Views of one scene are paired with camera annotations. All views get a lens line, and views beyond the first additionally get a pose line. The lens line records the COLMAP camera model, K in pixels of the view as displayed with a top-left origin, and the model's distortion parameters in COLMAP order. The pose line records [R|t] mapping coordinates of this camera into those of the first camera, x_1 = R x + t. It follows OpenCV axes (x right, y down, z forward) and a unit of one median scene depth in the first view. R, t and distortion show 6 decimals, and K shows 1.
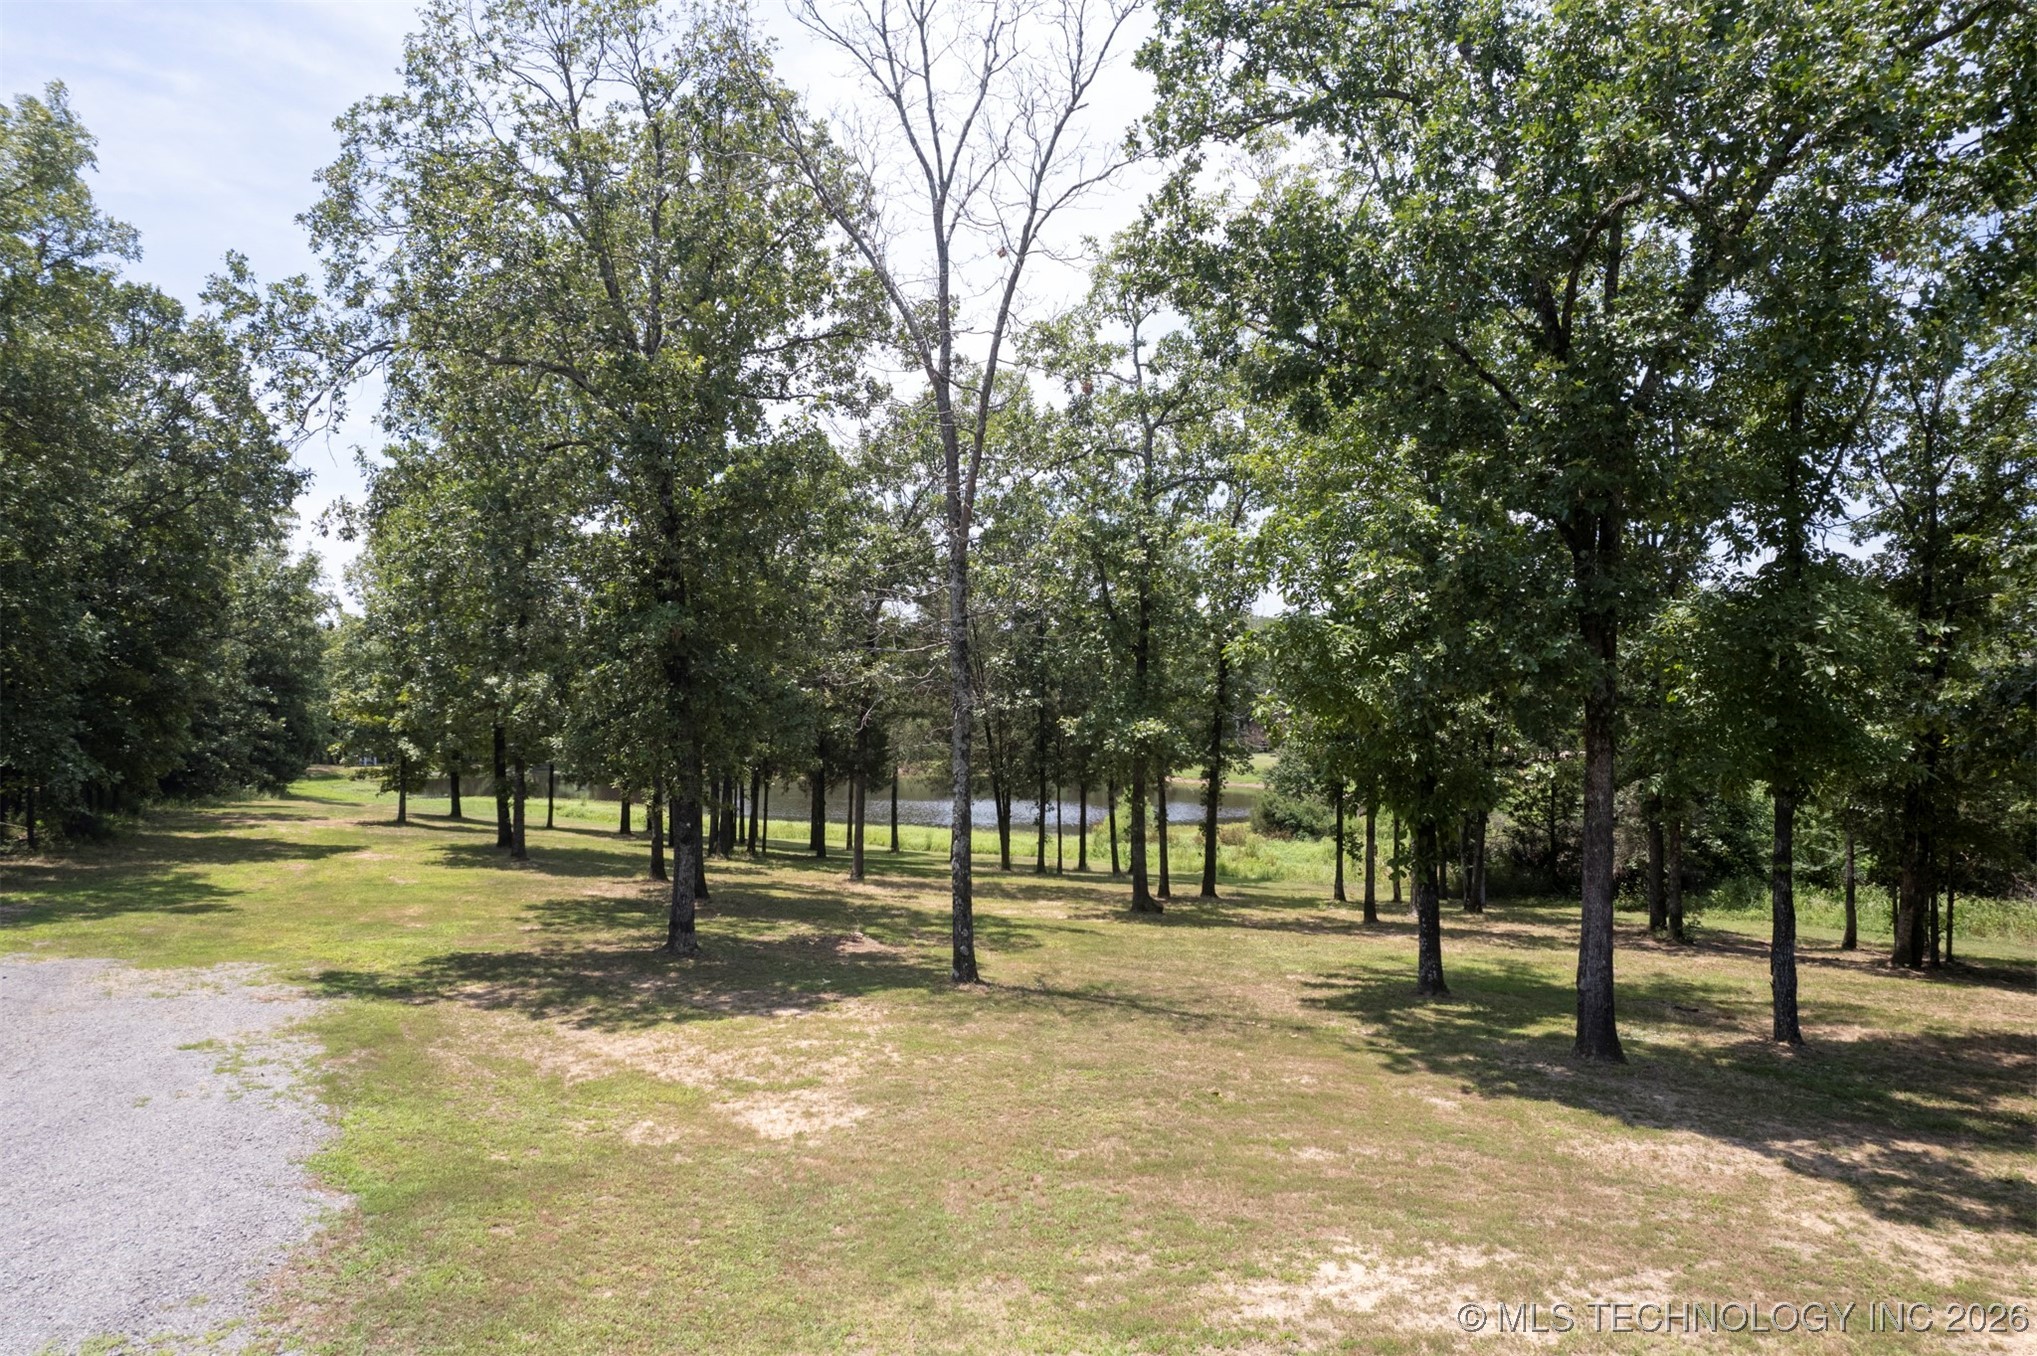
lens RADIAL K [[1300.2, 0, 1024.7], [0, 1300.2, 668.2], [0, 0, 1]] dist [-0.082574, 0.072984]
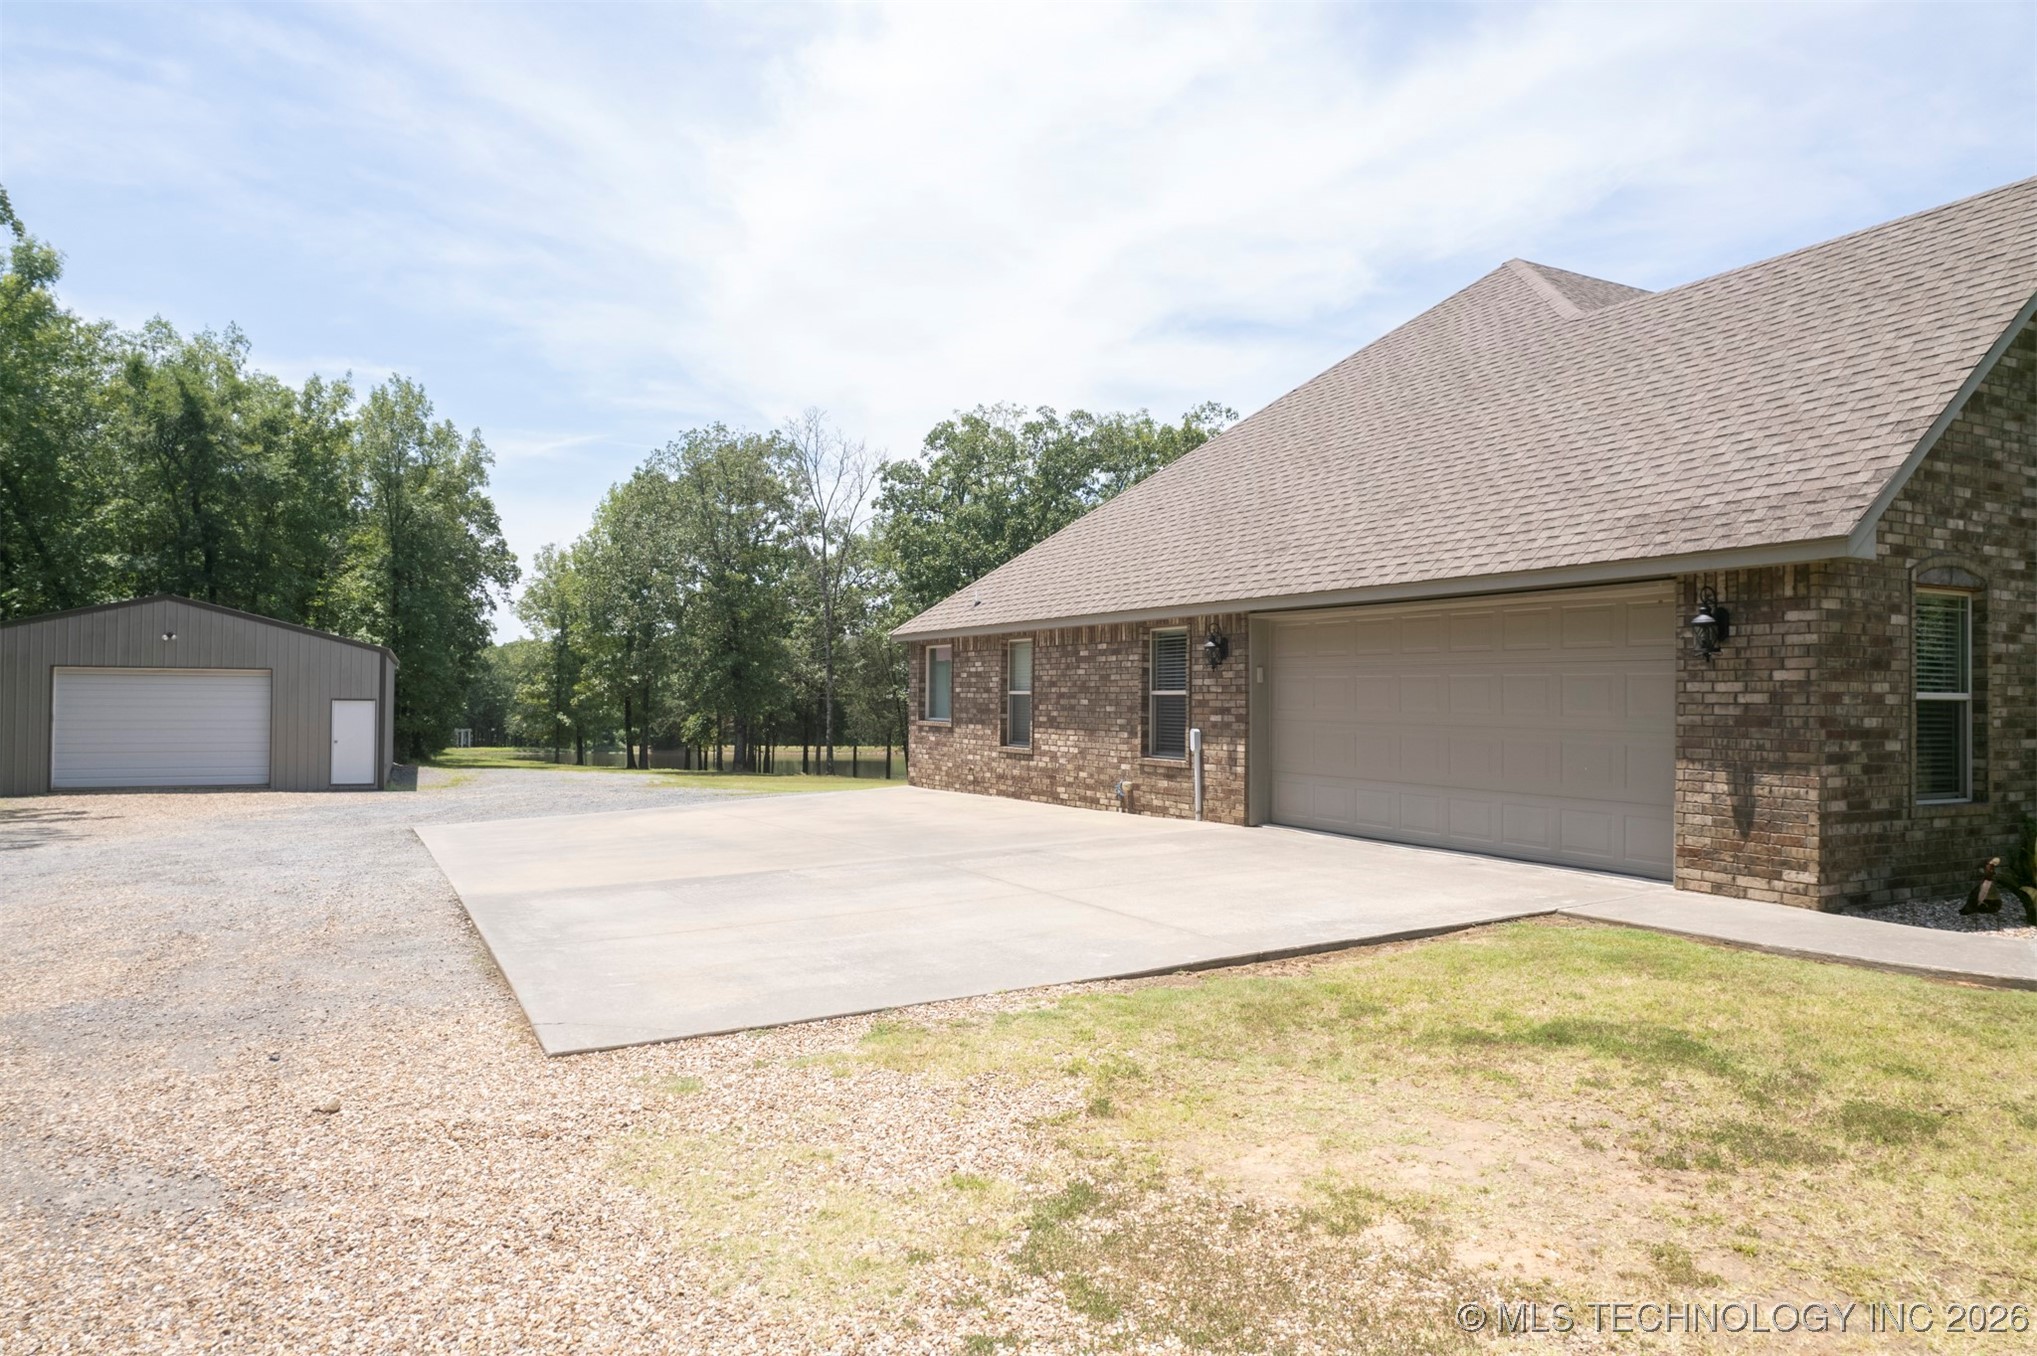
lens RADIAL K [[1300.2, 0, 1024.7], [0, 1300.2, 668.2], [0, 0, 1]] dist [-0.082574, 0.072984]
pose [[0.999895, 0.001912, -0.014338, 0.268429], [-0.001935, 0.999997, -0.001592, -0.005420], [0.014335, 0.001620, 0.999896, -1.213262]]
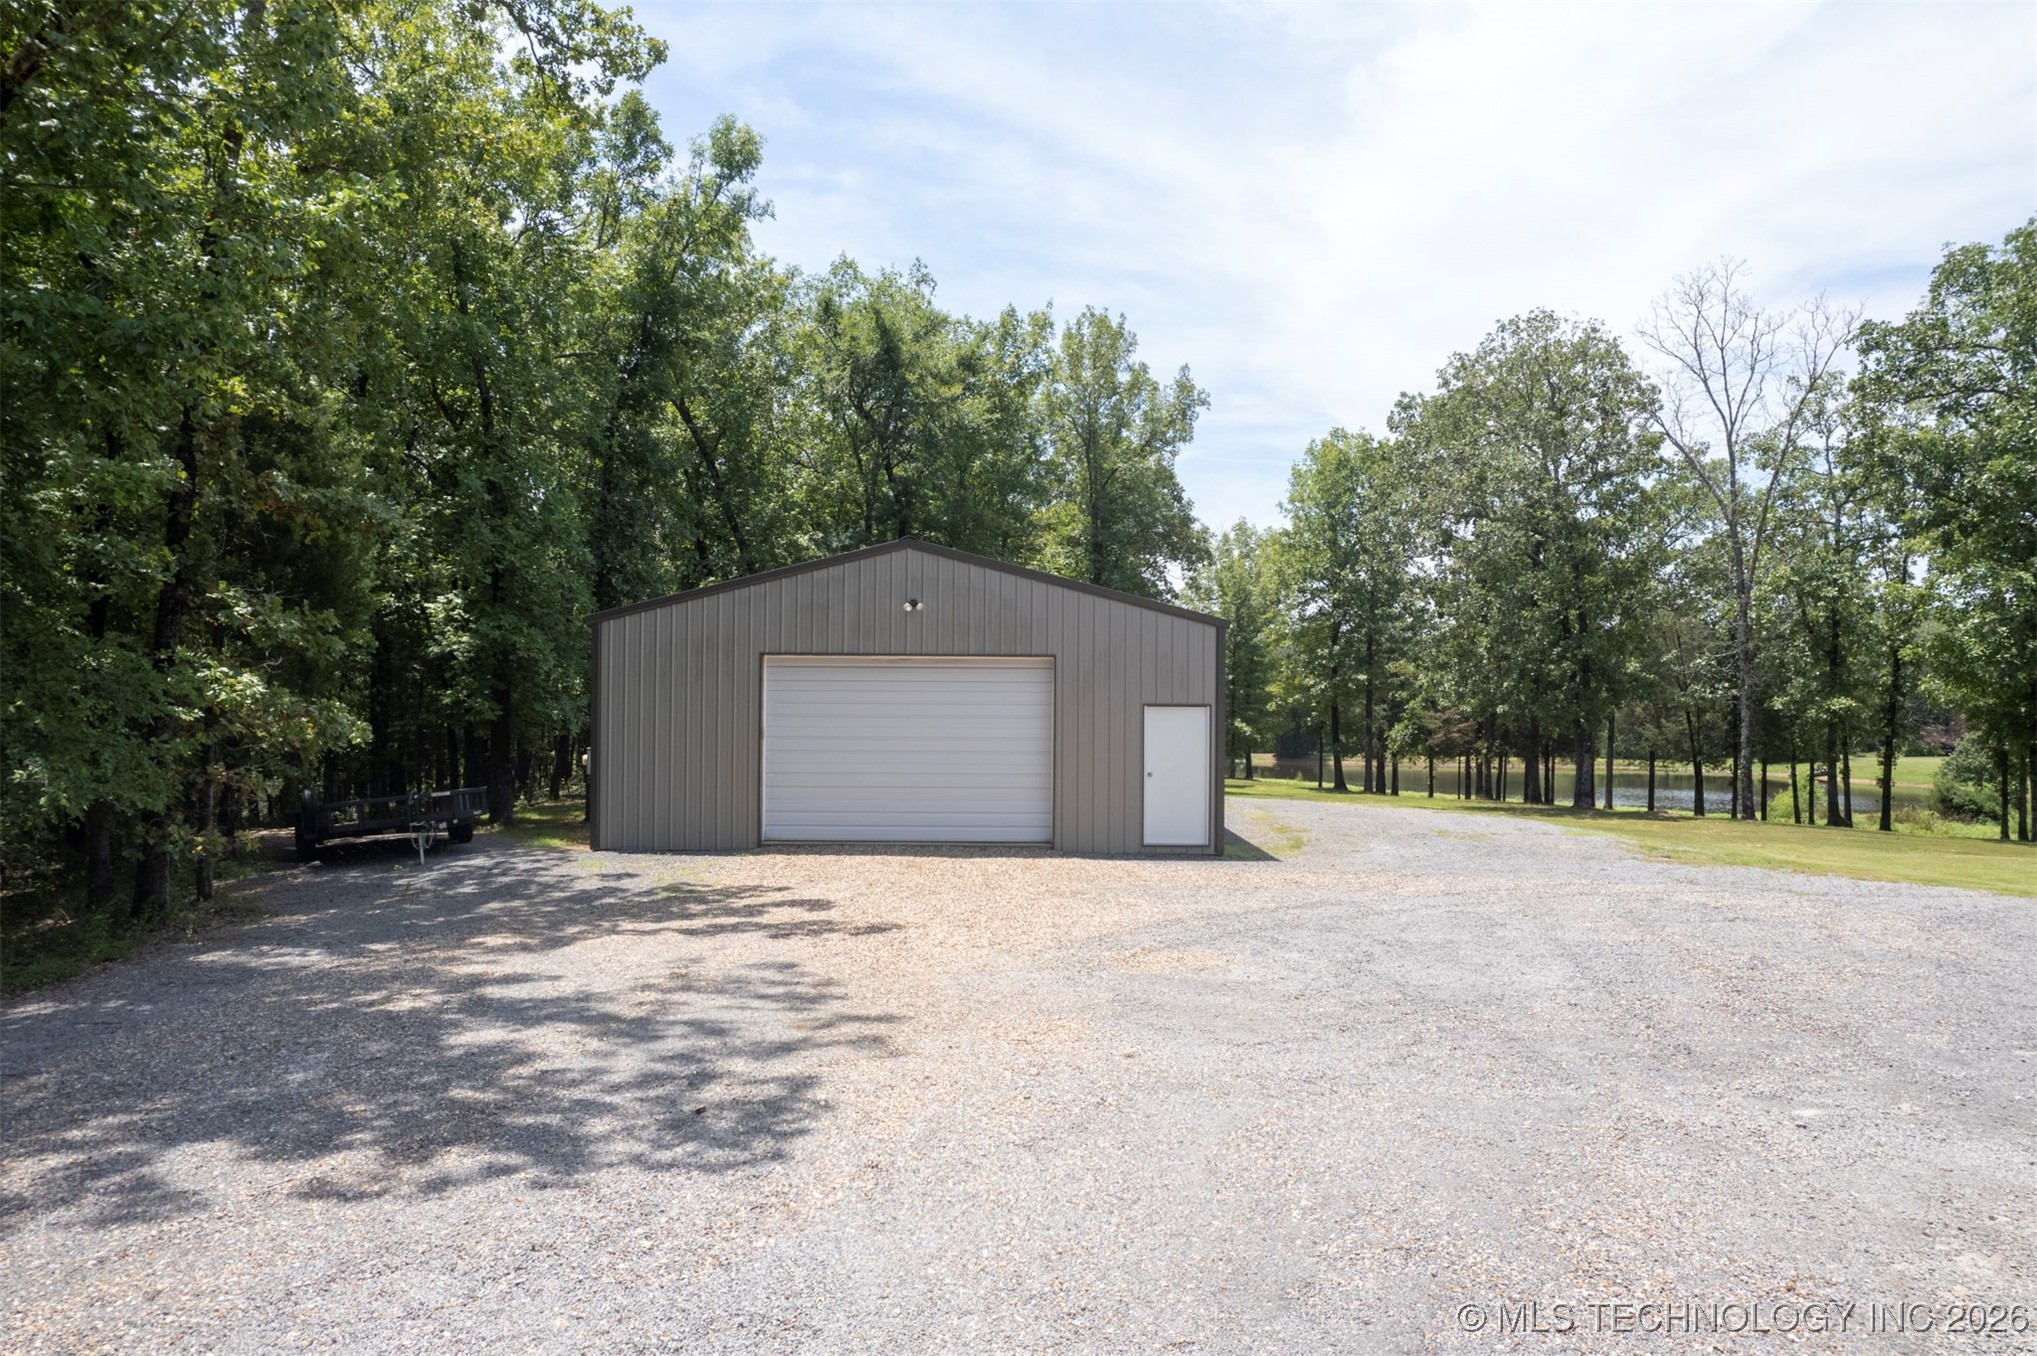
lens RADIAL K [[1300.2, 0, 1024.7], [0, 1300.2, 668.2], [0, 0, 1]] dist [-0.082574, 0.072984]
pose [[0.901844, -0.010099, -0.431944, -0.119861], [0.008070, 0.999946, -0.006530, 0.006057], [0.431987, 0.002404, 0.901877, -0.745682]]
